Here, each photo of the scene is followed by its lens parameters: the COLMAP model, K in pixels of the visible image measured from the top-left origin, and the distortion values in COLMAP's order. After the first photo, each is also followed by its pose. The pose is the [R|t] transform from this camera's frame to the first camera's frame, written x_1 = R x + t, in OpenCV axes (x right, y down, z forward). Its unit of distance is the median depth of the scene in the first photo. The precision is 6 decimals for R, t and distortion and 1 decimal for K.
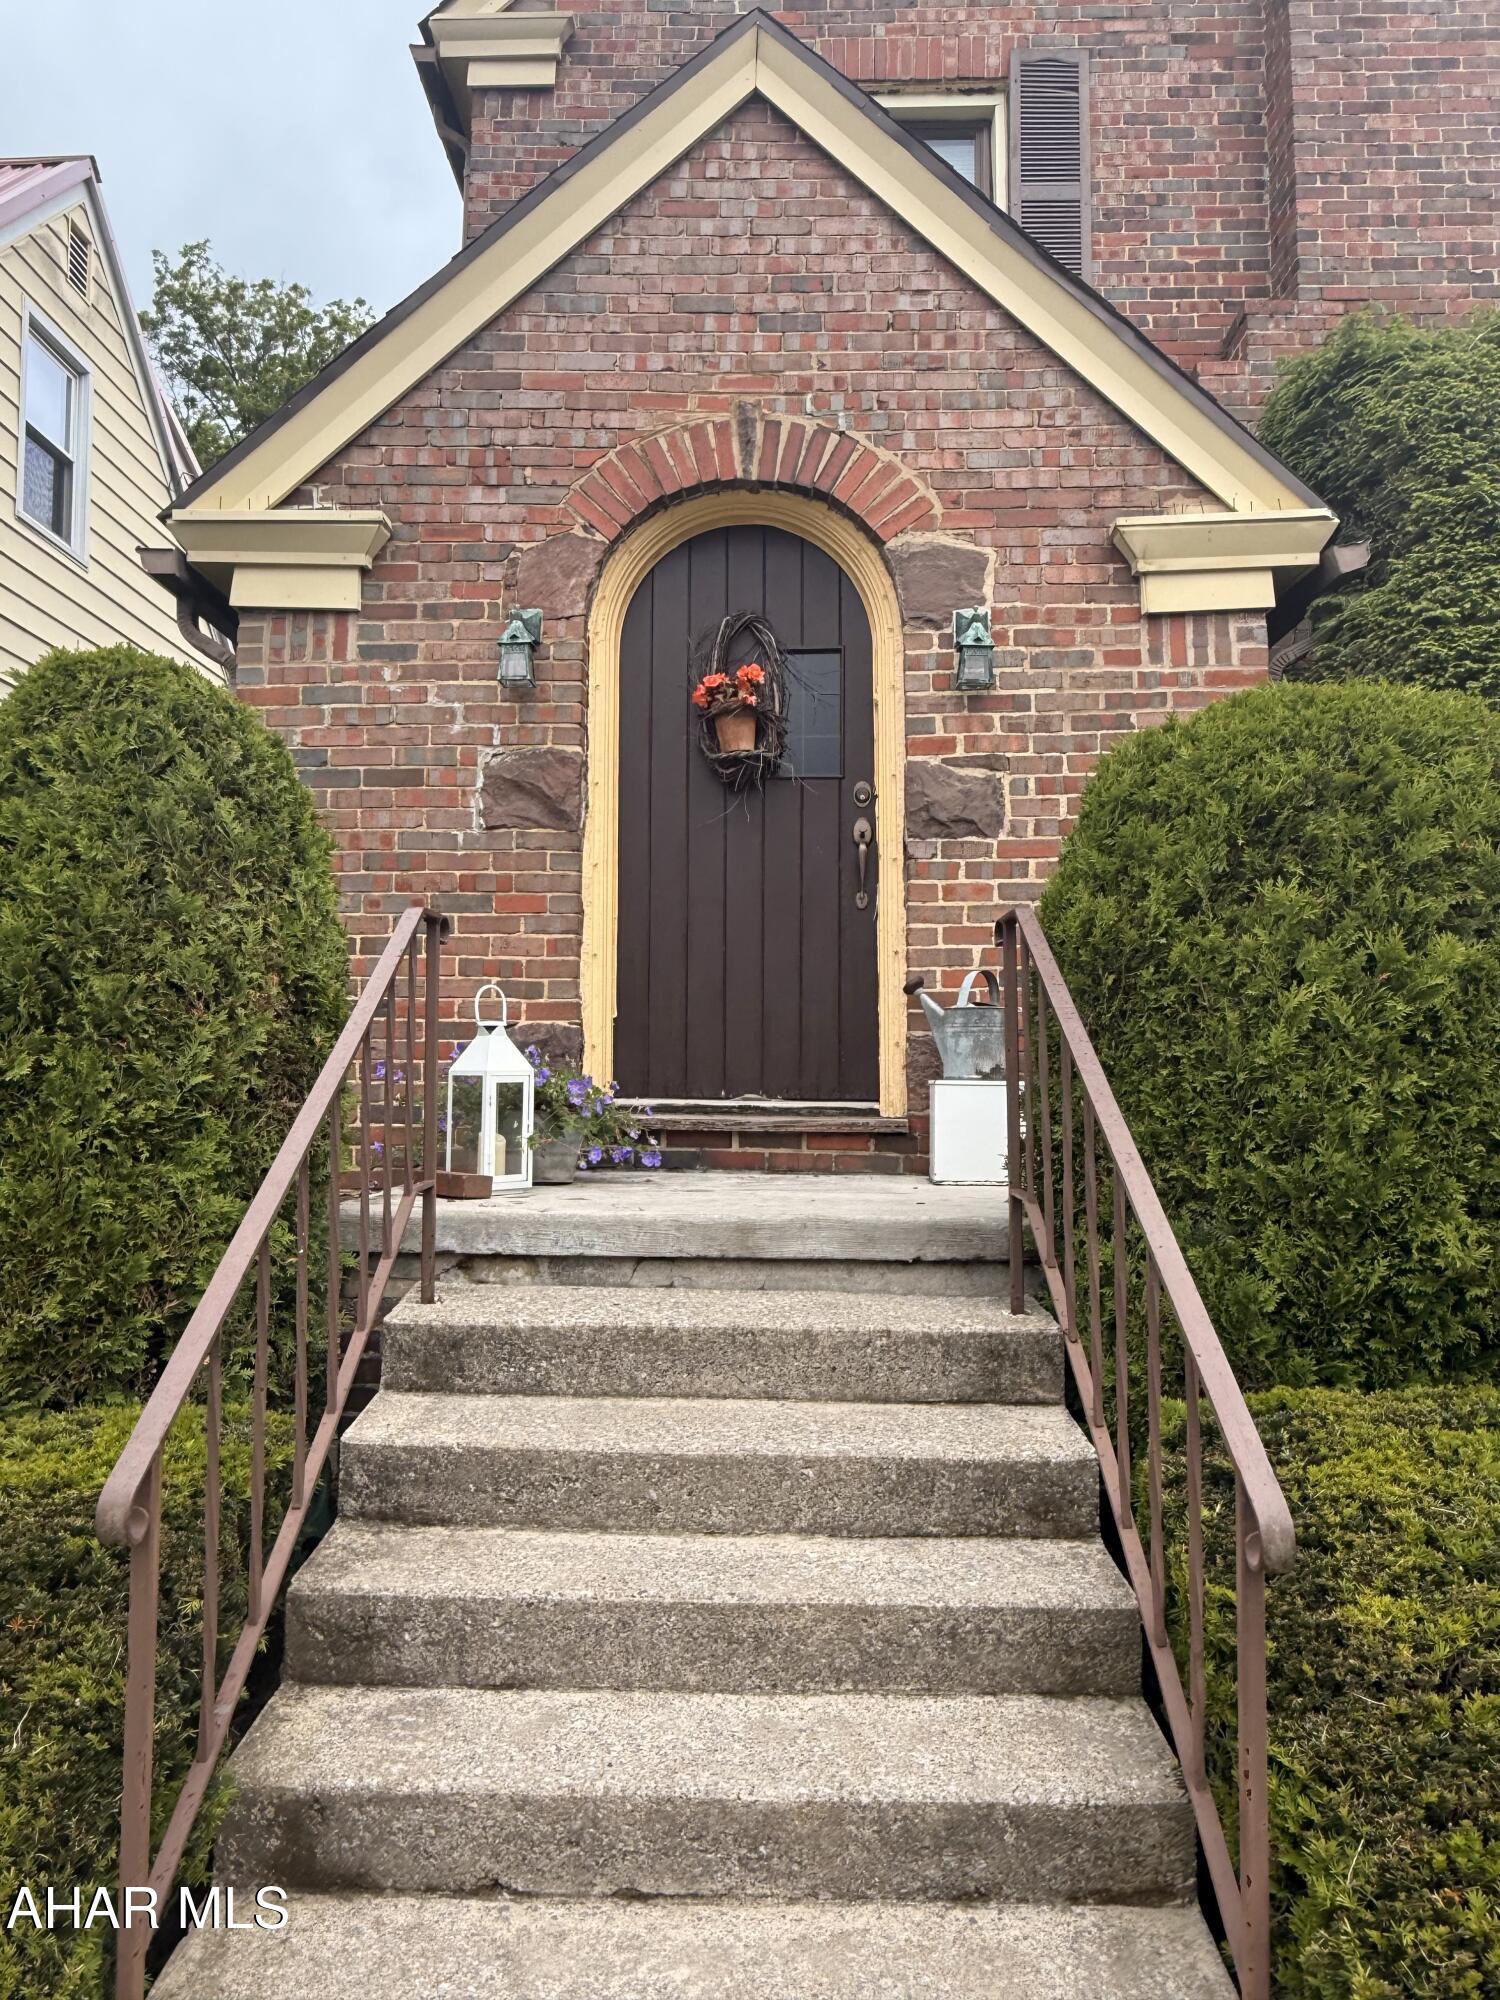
lens RADIAL K [[1385.6, 0, 750.0], [0, 1385.6, 1000.0], [0, 0, 1]] dist [-0.003043, 0.002817]
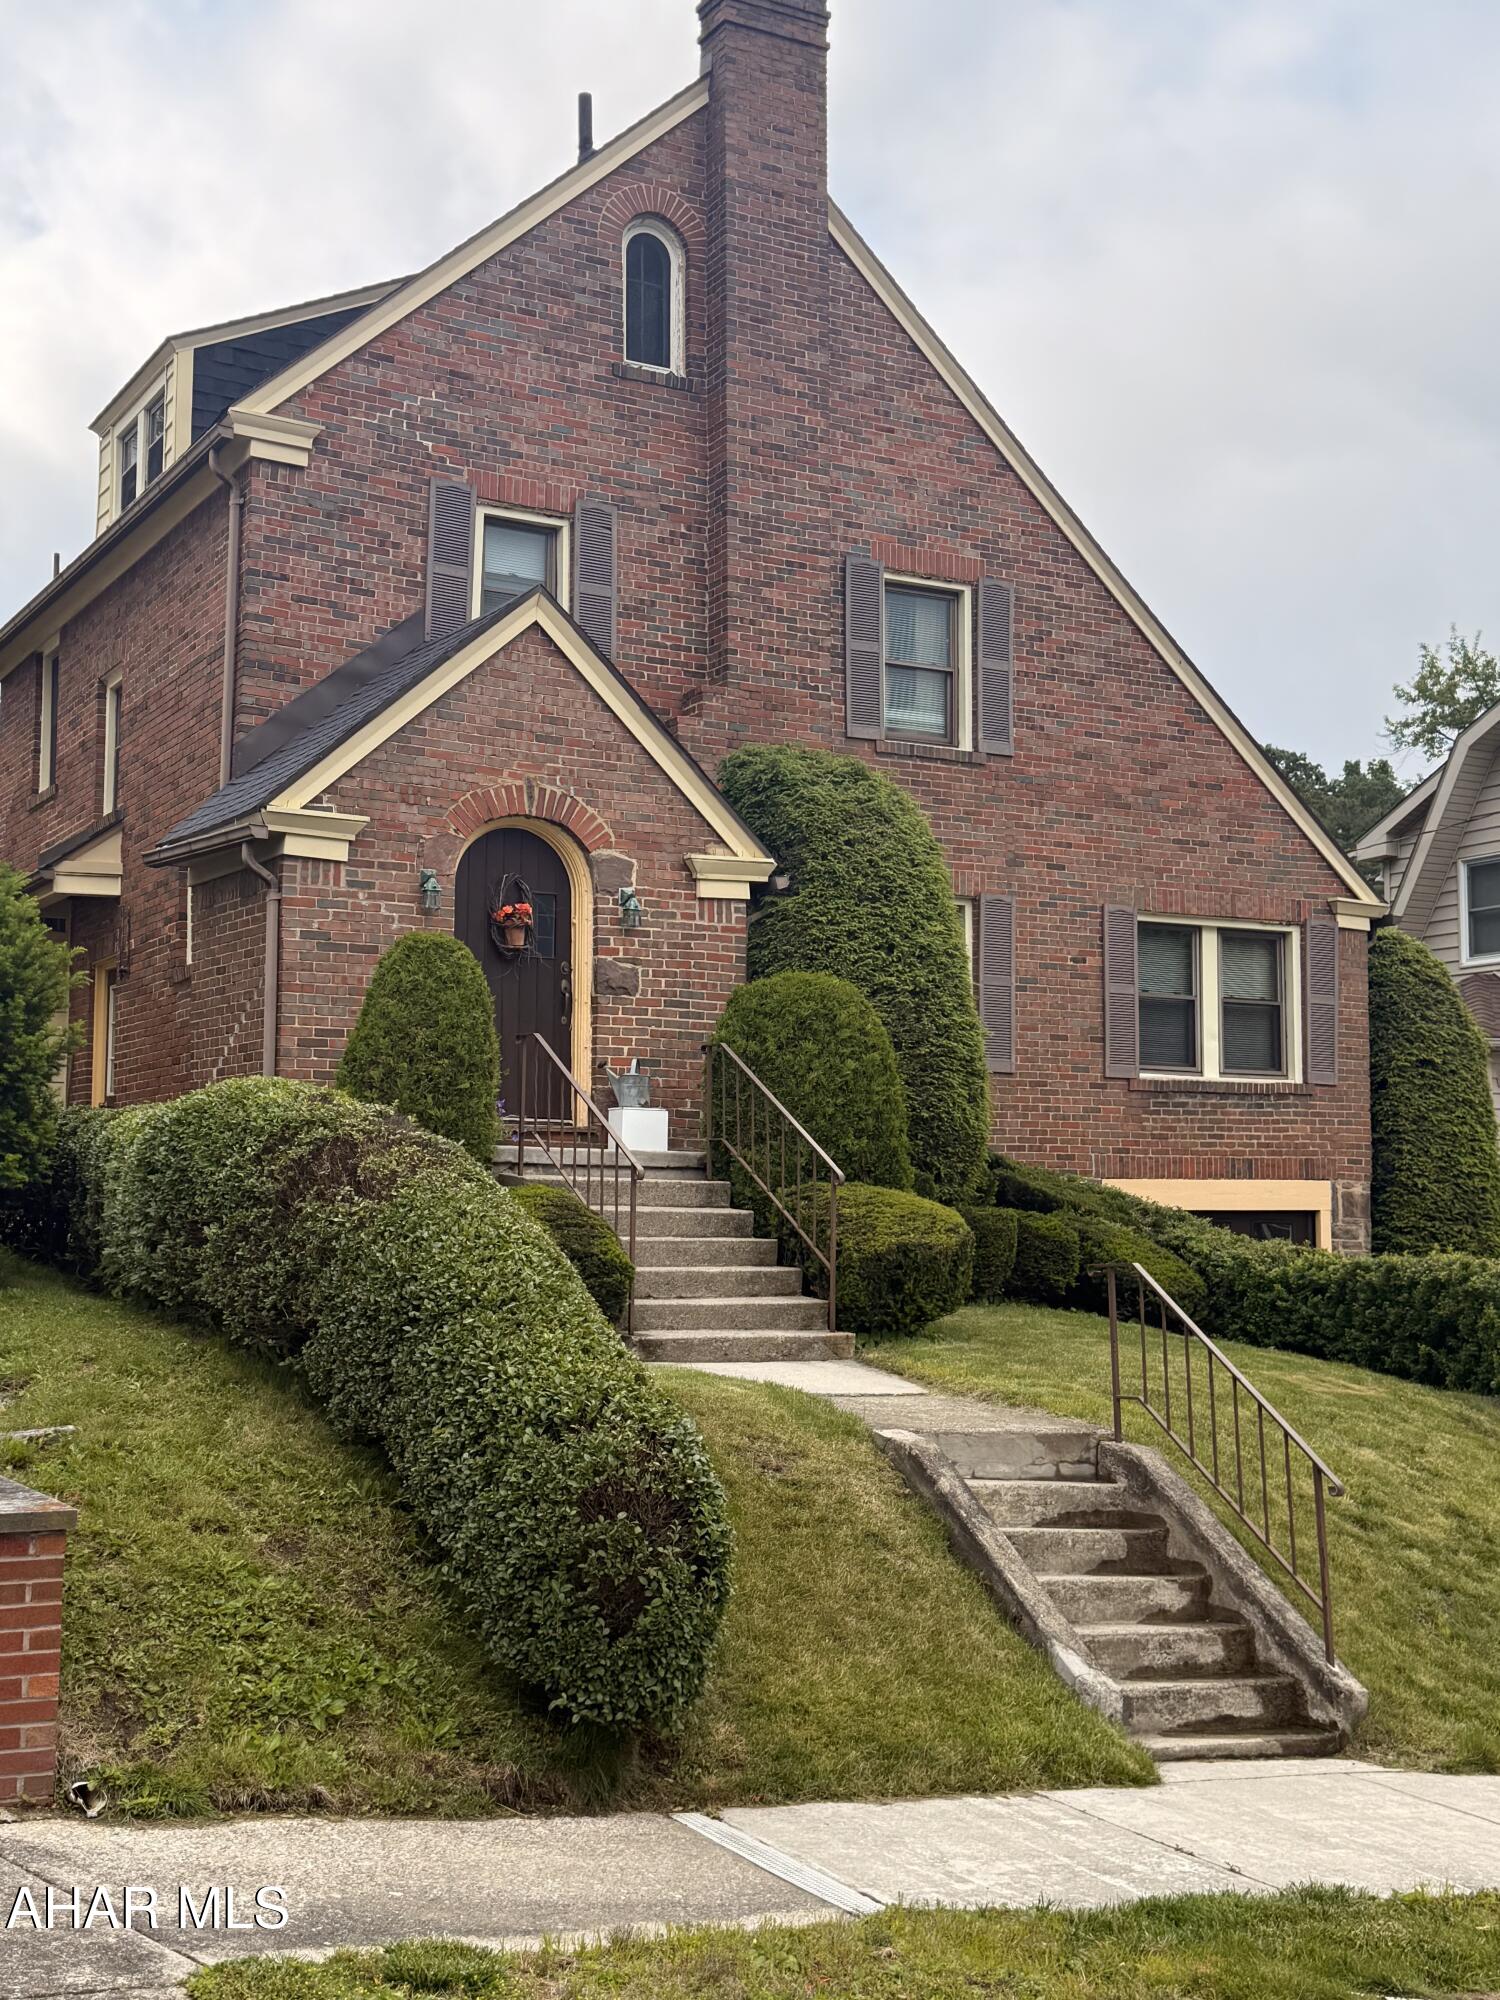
lens RADIAL K [[2271.8, 0, 695.6], [0, 2271.8, 980.3], [0, 0, 1]] dist [0.145695, -0.046424]
pose [[0.864882, 0.055597, 0.498887, -1.455501], [-0.035752, 0.998146, -0.049255, 0.027025], [-0.500701, 0.024763, 0.865266, -2.032935]]
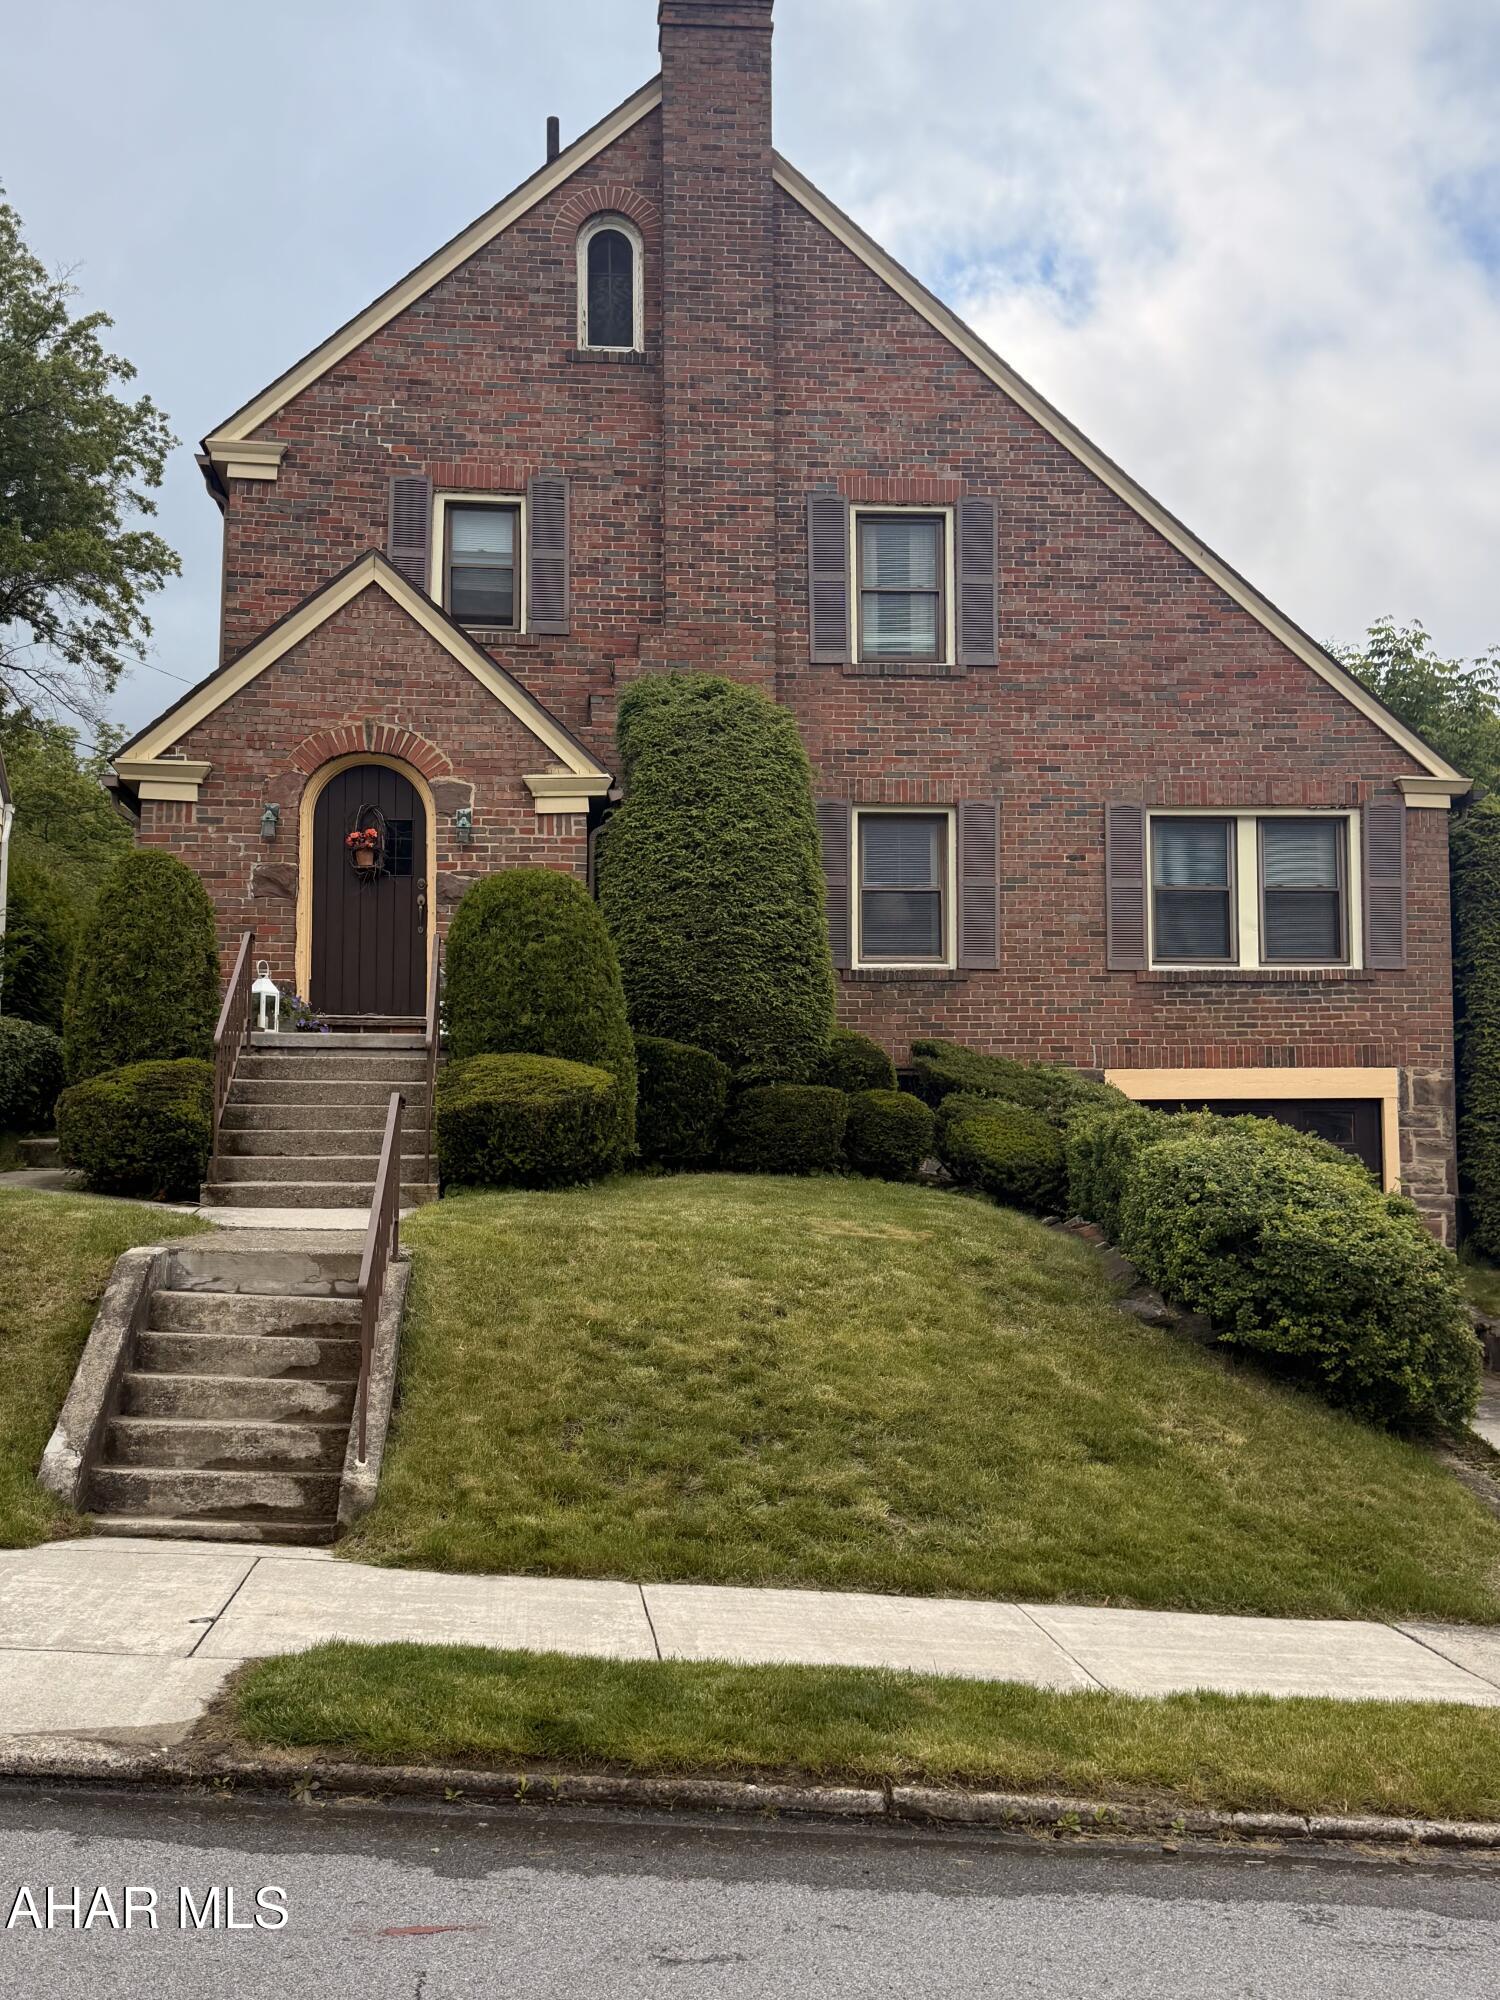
lens RADIAL K [[1942.8, 0, 722.4], [0, 1942.8, 997.1], [0, 0, 1]] dist [0.199346, -0.401094]
pose [[0.993618, 0.007386, 0.112551, 0.221193], [-0.003715, 0.999455, -0.032794, 0.149136], [-0.112732, 0.032167, 0.993105, -2.351335]]
